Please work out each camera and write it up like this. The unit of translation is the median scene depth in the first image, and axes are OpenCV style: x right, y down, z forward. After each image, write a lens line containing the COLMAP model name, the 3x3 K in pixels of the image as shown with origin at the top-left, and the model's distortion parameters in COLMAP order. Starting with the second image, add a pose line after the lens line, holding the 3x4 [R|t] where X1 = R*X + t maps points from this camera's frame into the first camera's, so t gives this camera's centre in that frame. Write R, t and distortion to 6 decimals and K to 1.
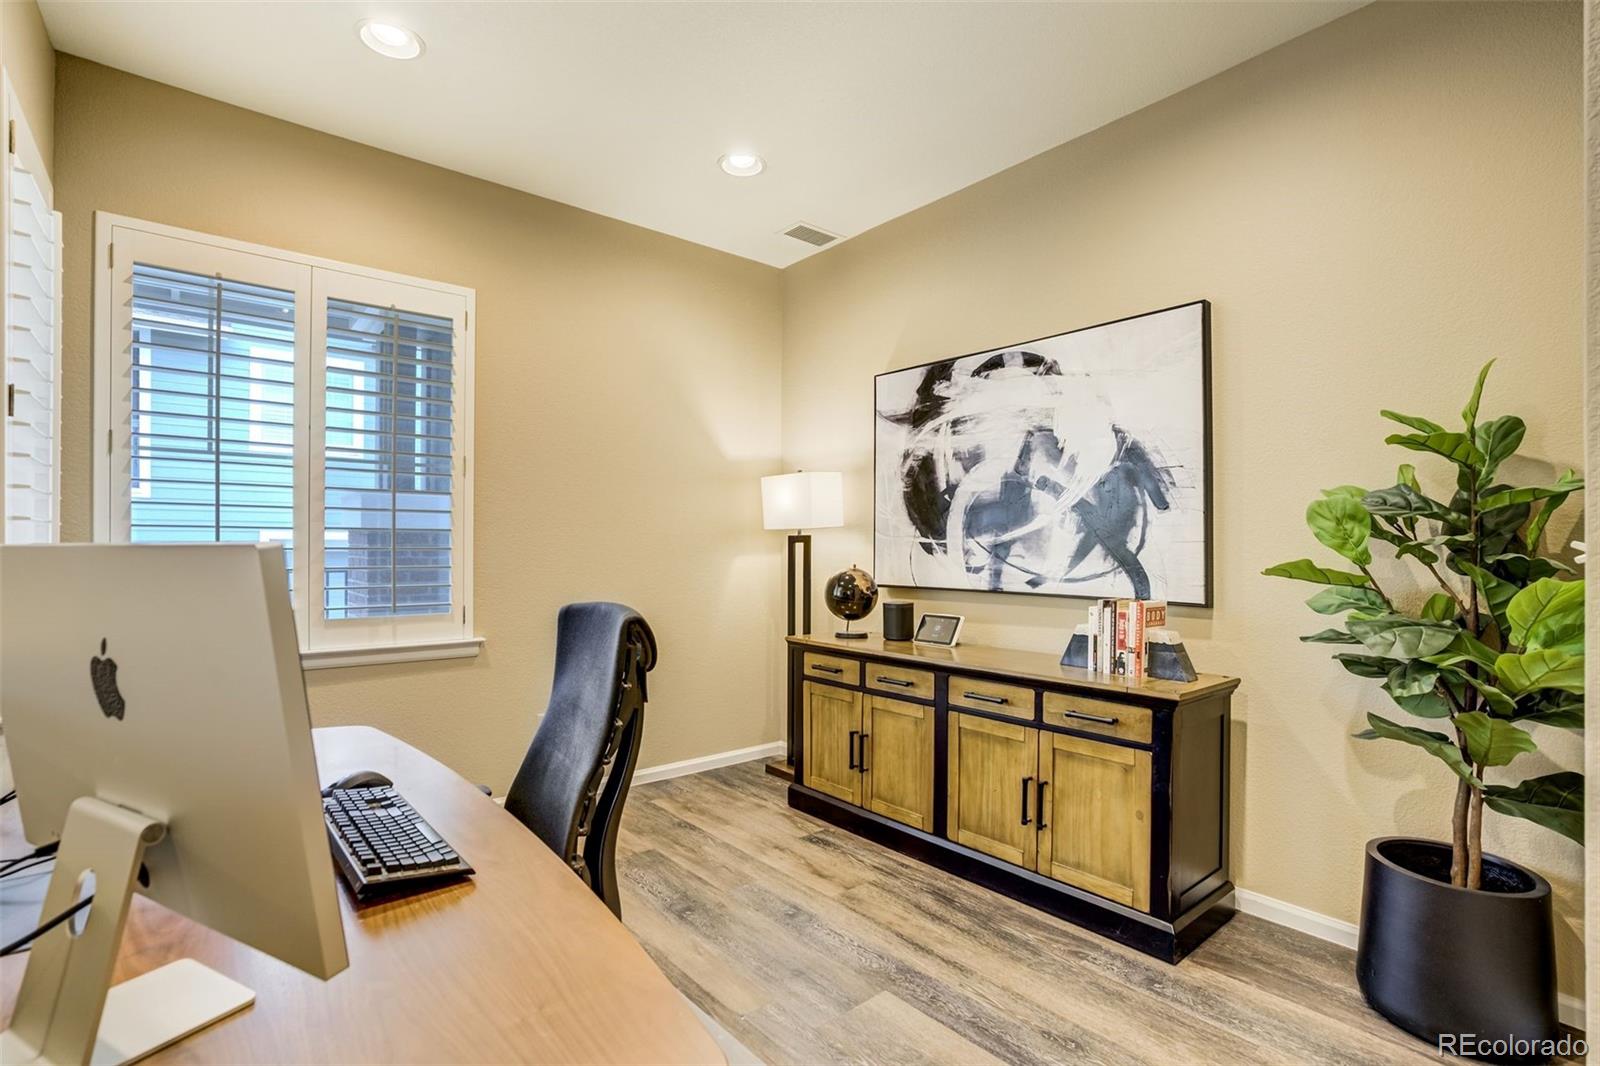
lens RADIAL K [[752.7, 0, 805.2], [0, 752.7, 548.7], [0, 0, 1]] dist [-0.002541, 0.000133]
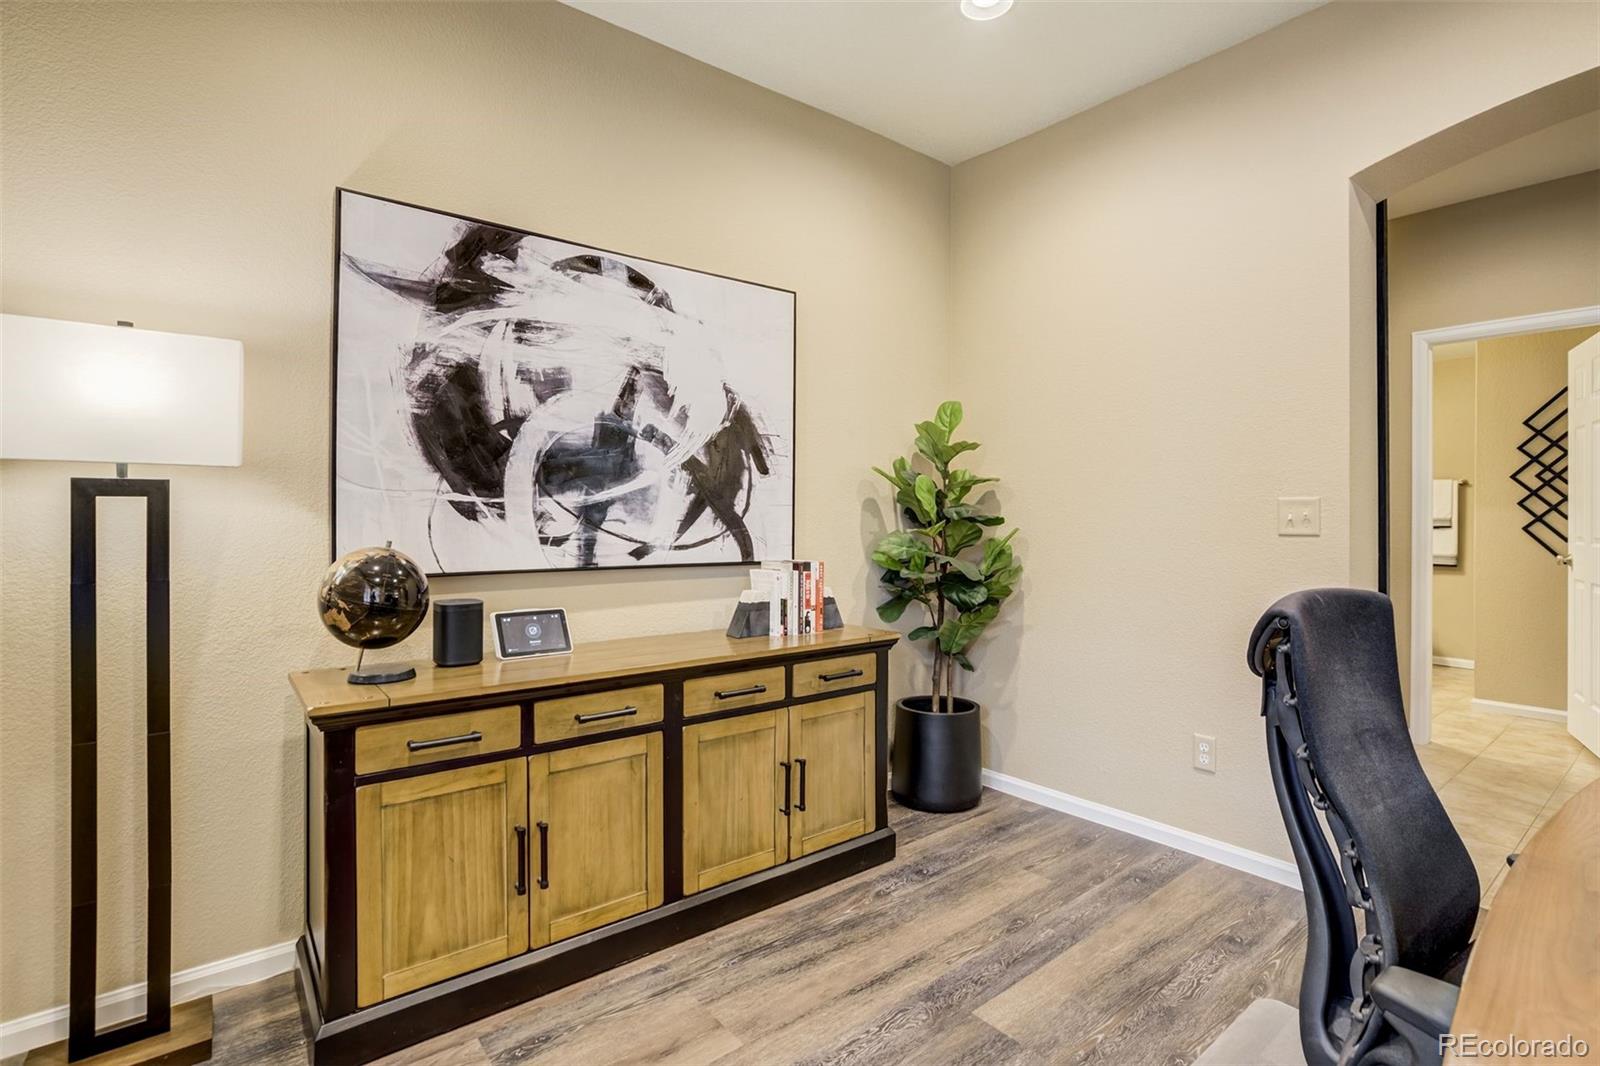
lens RADIAL K [[797.7, 0, 803.9], [0, 797.7, 507.8], [0, 0, 1]] dist [-0.029676, 0.000433]
pose [[0.022024, 0.003005, 0.999753, -0.599483], [-0.001898, 0.999994, -0.002964, -0.001922], [-0.999756, -0.001832, 0.022030, 0.858876]]
